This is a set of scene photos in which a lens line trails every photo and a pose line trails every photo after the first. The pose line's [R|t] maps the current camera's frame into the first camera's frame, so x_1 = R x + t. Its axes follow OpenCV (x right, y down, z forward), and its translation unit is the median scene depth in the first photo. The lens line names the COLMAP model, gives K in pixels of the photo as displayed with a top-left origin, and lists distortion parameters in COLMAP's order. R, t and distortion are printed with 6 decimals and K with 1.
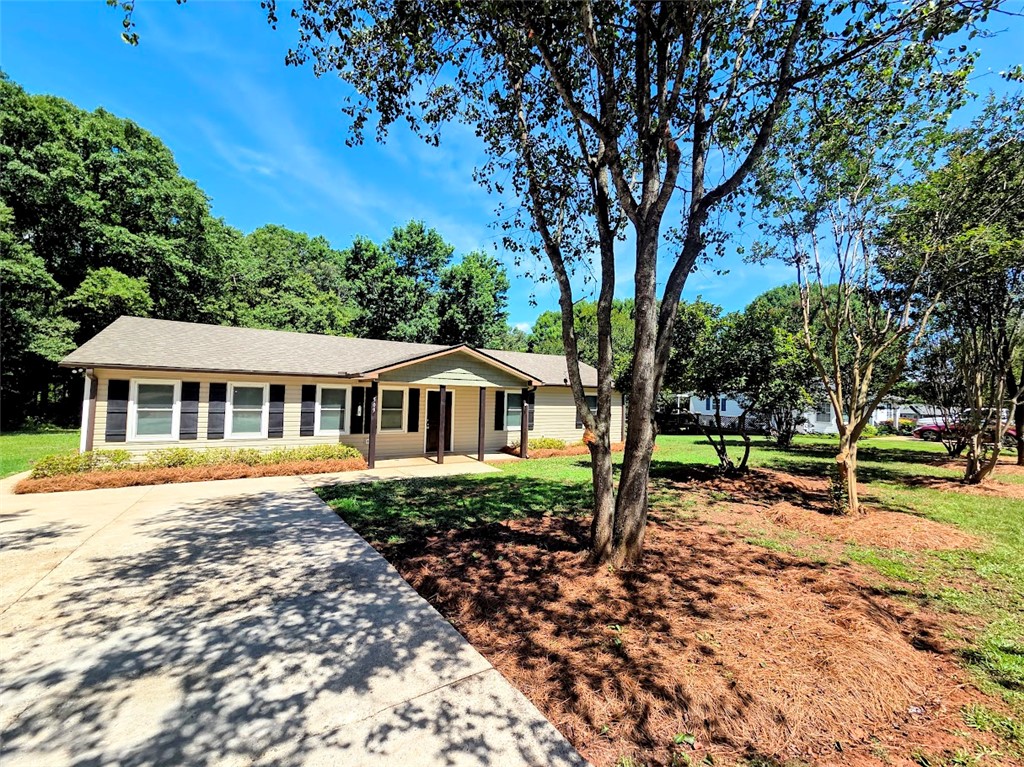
lens RADIAL K [[418.6, 0, 511.6], [0, 418.6, 380.7], [0, 0, 1]] dist [-0.000661, 0.000495]
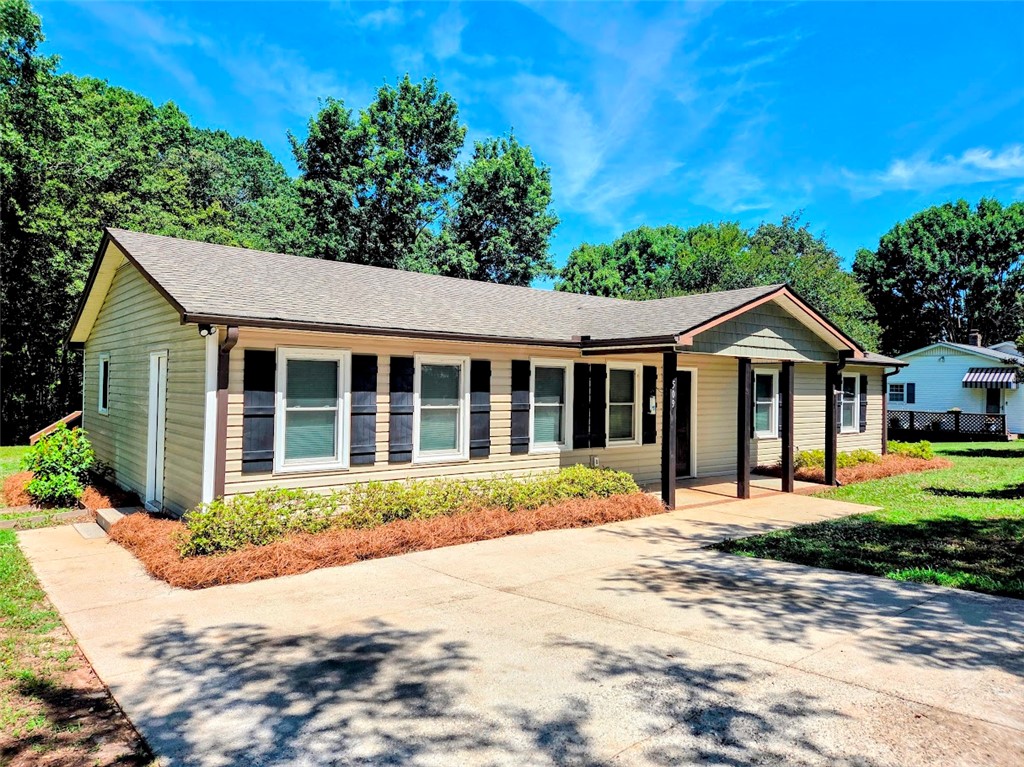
lens RADIAL K [[683.3, 0, 511.9], [0, 683.3, 382.4], [0, 0, 1]] dist [0.046923, -0.003771]
pose [[0.993931, -0.013430, 0.109178, -0.615831], [0.010141, 0.999479, 0.030626, 0.012188], [-0.109532, -0.029332, 0.993550, 0.125793]]
